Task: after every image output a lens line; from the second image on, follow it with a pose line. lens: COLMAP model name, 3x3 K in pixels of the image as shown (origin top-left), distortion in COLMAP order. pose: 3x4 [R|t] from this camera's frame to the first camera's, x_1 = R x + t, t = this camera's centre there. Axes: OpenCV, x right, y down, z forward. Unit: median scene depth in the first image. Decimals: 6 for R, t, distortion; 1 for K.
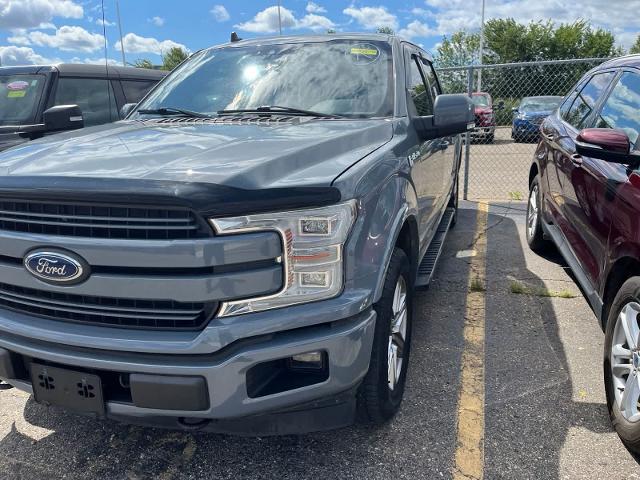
lens RADIAL K [[464.7, 0, 320.0], [0, 464.7, 240.0], [0, 0, 1]] dist [0.065771, -0.082466]
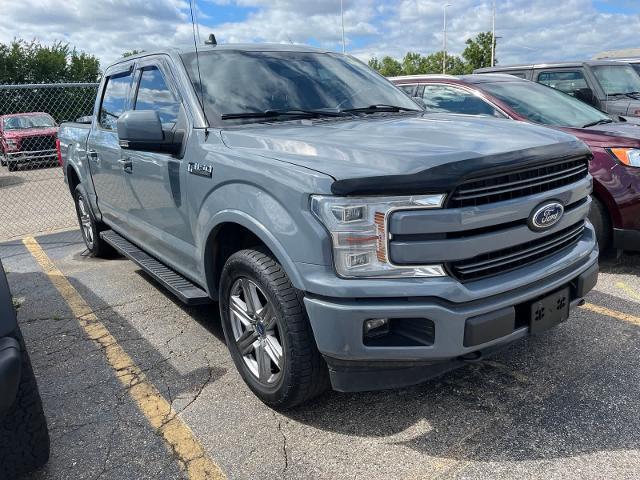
lens RADIAL K [[463.7, 0, 318.7], [0, 463.7, 243.6], [0, 0, 1]] dist [0.066828, -0.081516]
pose [[0.579630, -0.223553, 0.783616, -0.869047], [0.251907, 0.963688, 0.088592, -0.063476], [-0.774966, 0.146047, 0.614897, 0.310964]]
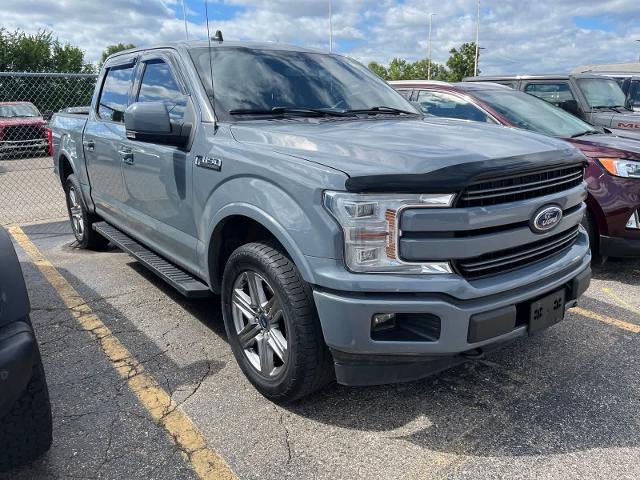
lens RADIAL K [[465.1, 0, 317.1], [0, 465.1, 232.7], [0, 0, 1]] dist [0.062937, -0.074351]
pose [[0.556180, -0.186427, 0.809882, -0.901862], [0.219011, 0.972946, 0.073558, -0.066284], [-0.801684, 0.136462, 0.581963, 0.331088]]
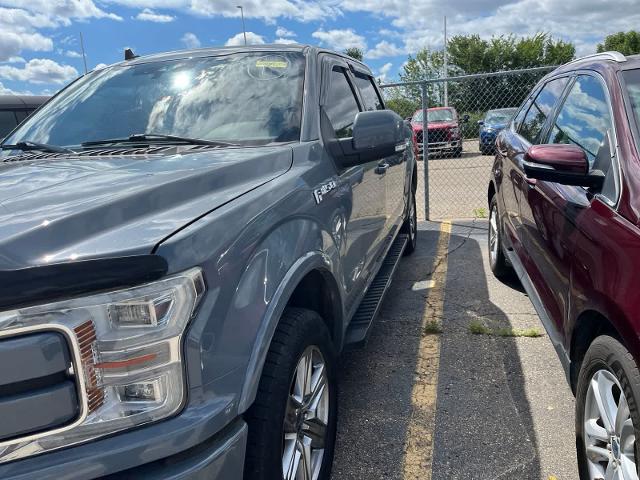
lens RADIAL K [[464.7, 0, 320.0], [0, 464.7, 240.0], [0, 0, 1]] dist [0.065771, -0.082466]
pose [[0.997657, -0.054647, 0.041169, 0.106375], [0.056284, 0.997625, -0.039693, -0.042229], [-0.038902, 0.041917, 0.998363, 0.143825]]
